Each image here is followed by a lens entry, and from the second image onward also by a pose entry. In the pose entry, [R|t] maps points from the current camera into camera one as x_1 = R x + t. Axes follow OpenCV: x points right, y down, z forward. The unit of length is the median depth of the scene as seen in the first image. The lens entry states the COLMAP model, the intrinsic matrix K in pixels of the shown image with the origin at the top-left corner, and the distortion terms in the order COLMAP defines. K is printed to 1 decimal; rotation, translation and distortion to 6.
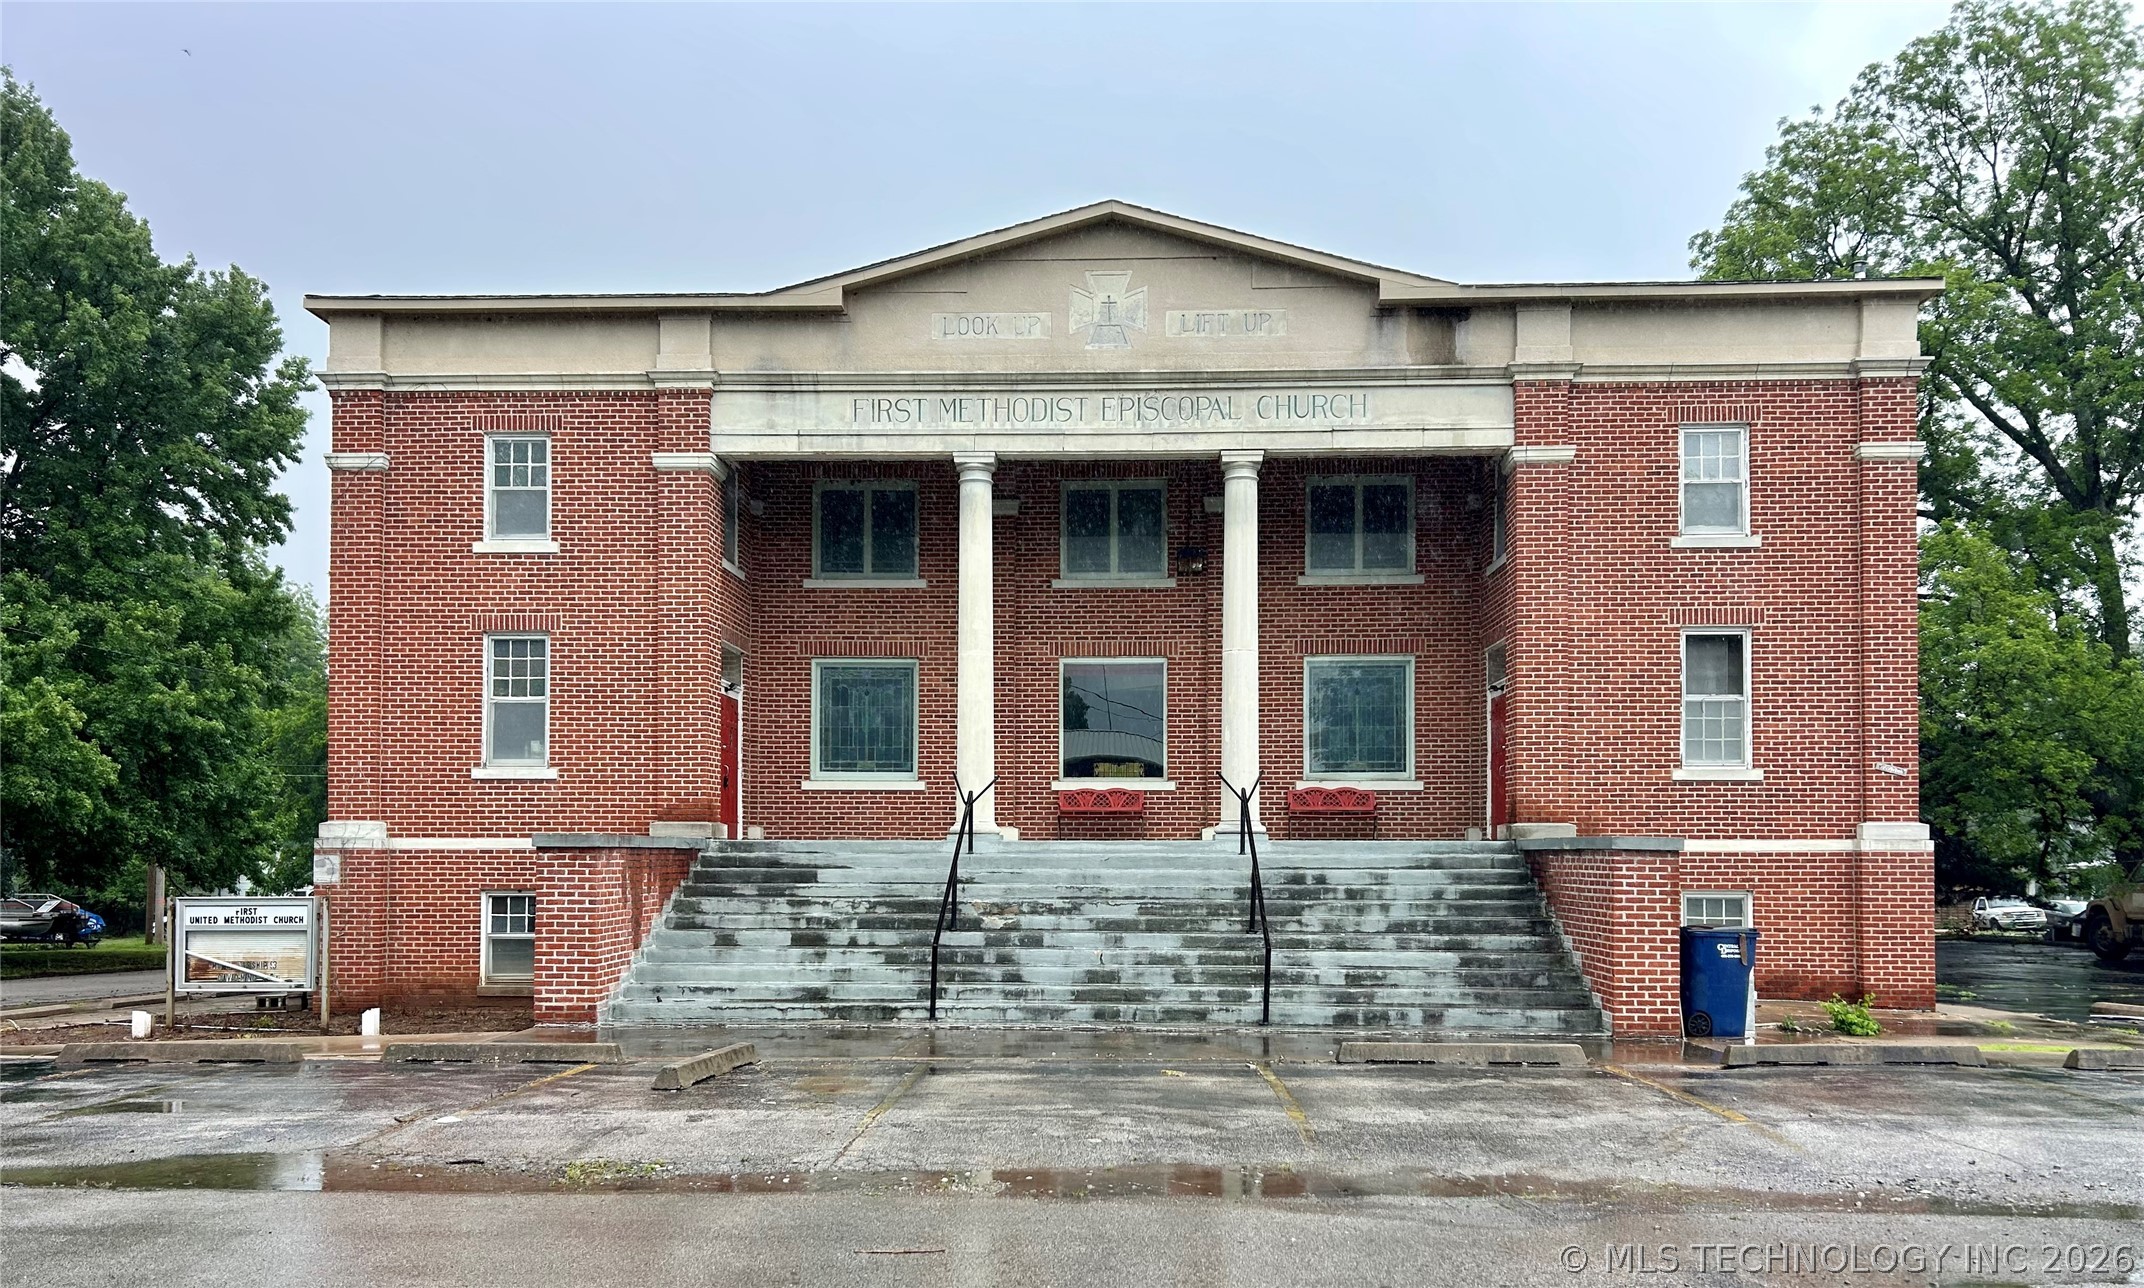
lens RADIAL K [[1617.9, 0, 1072.4], [0, 1617.9, 849.5], [0, 0, 1]] dist [0.000946, -0.009451]
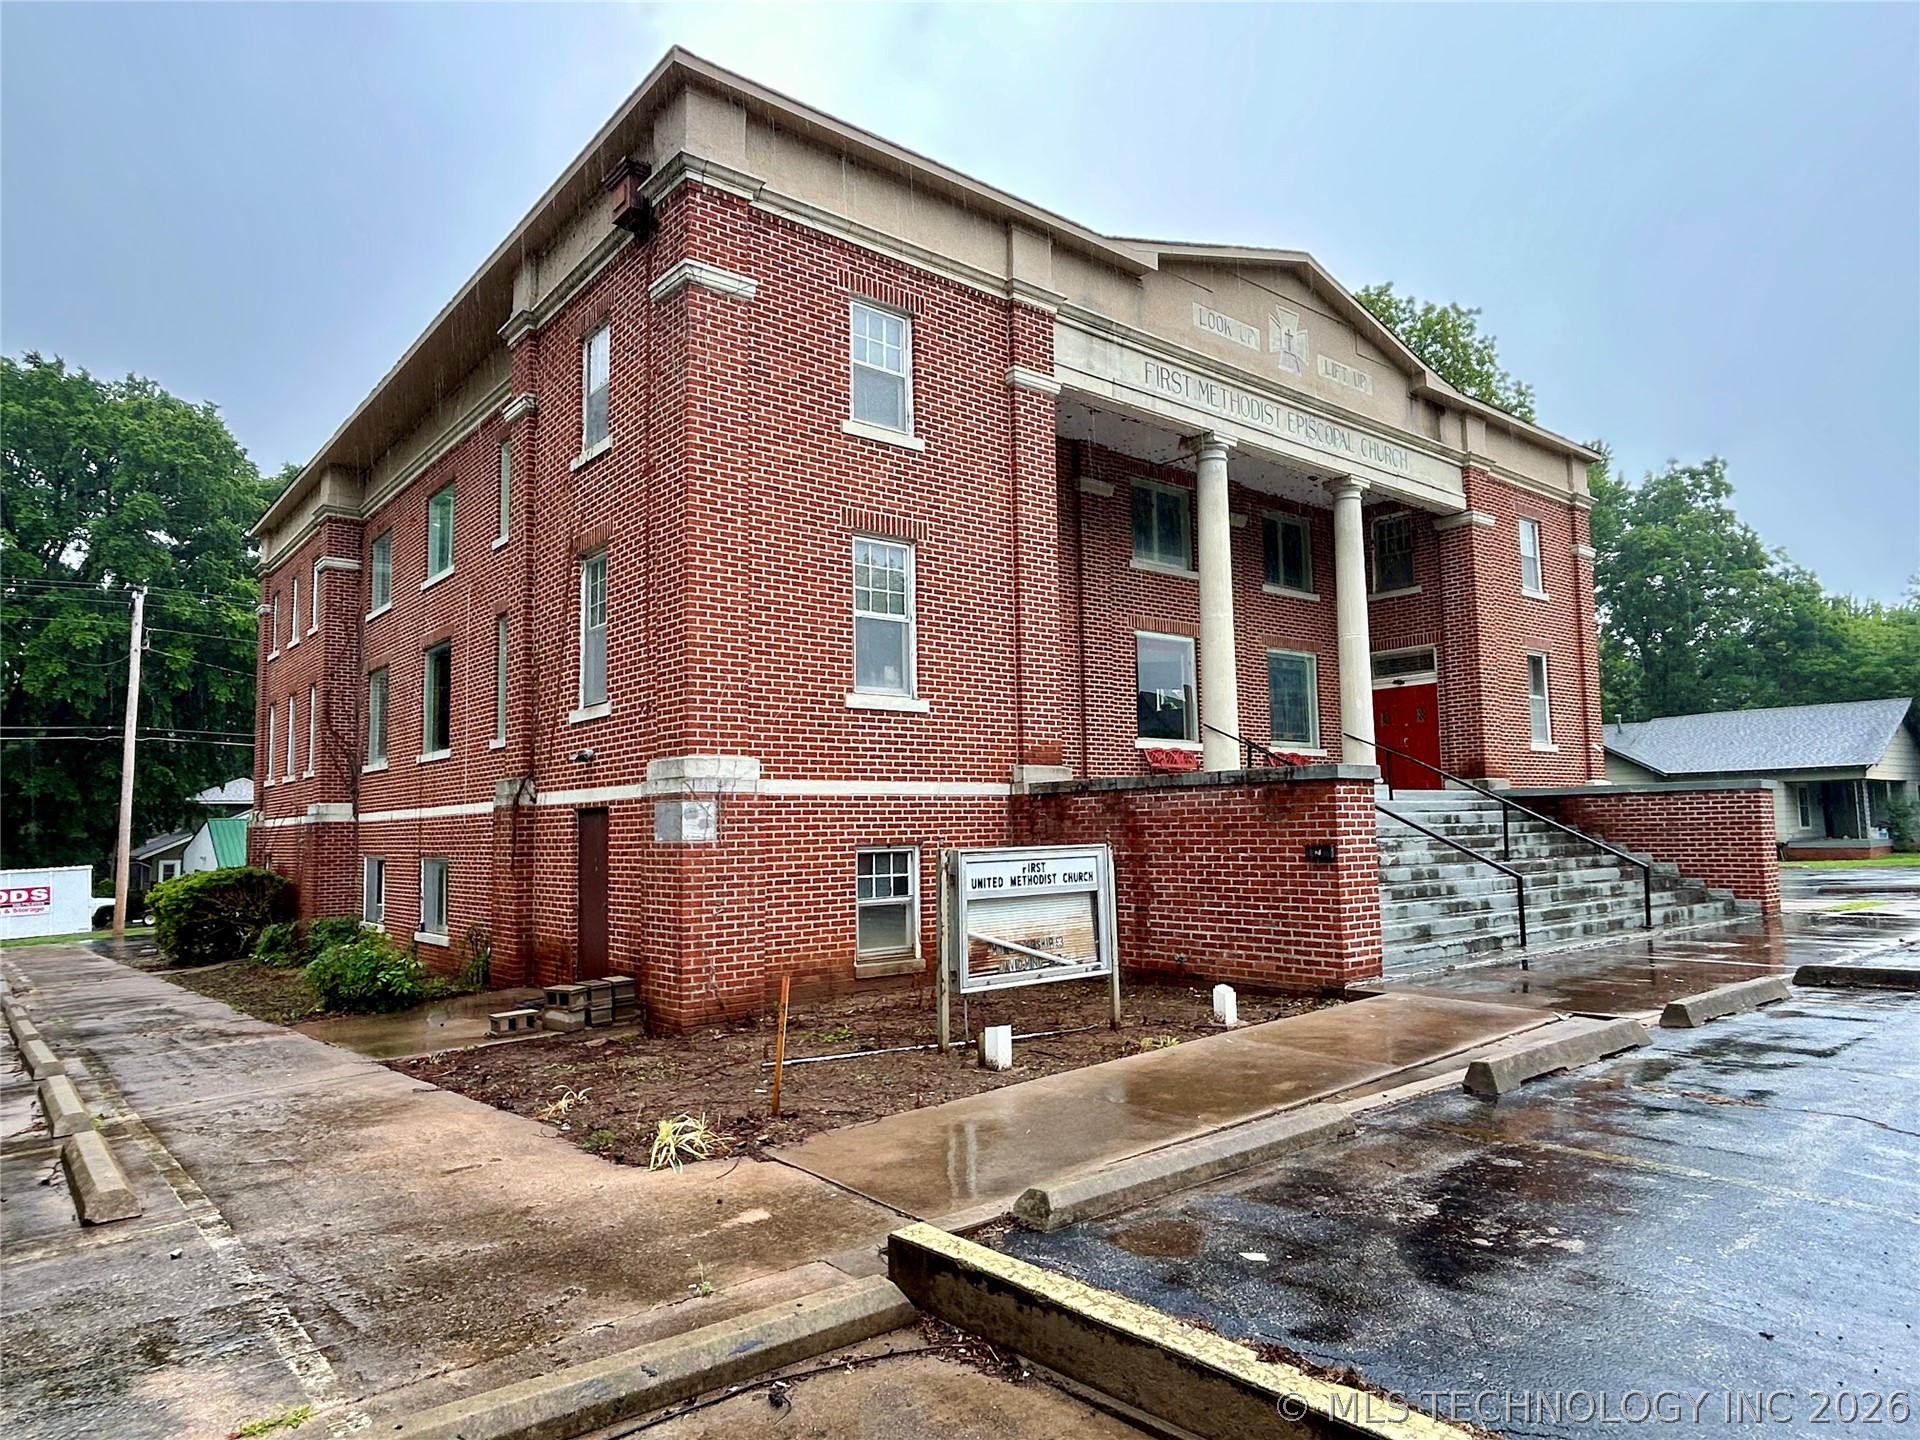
lens RADIAL K [[1206.5, 0, 961.5], [0, 1206.5, 751.0], [0, 0, 1]] dist [-0.004634, -0.000686]
pose [[0.745351, 0.028695, 0.666055, -0.731565], [0.017876, 0.997854, -0.062993, 0.016847], [-0.666433, 0.058858, 0.743238, 0.520989]]
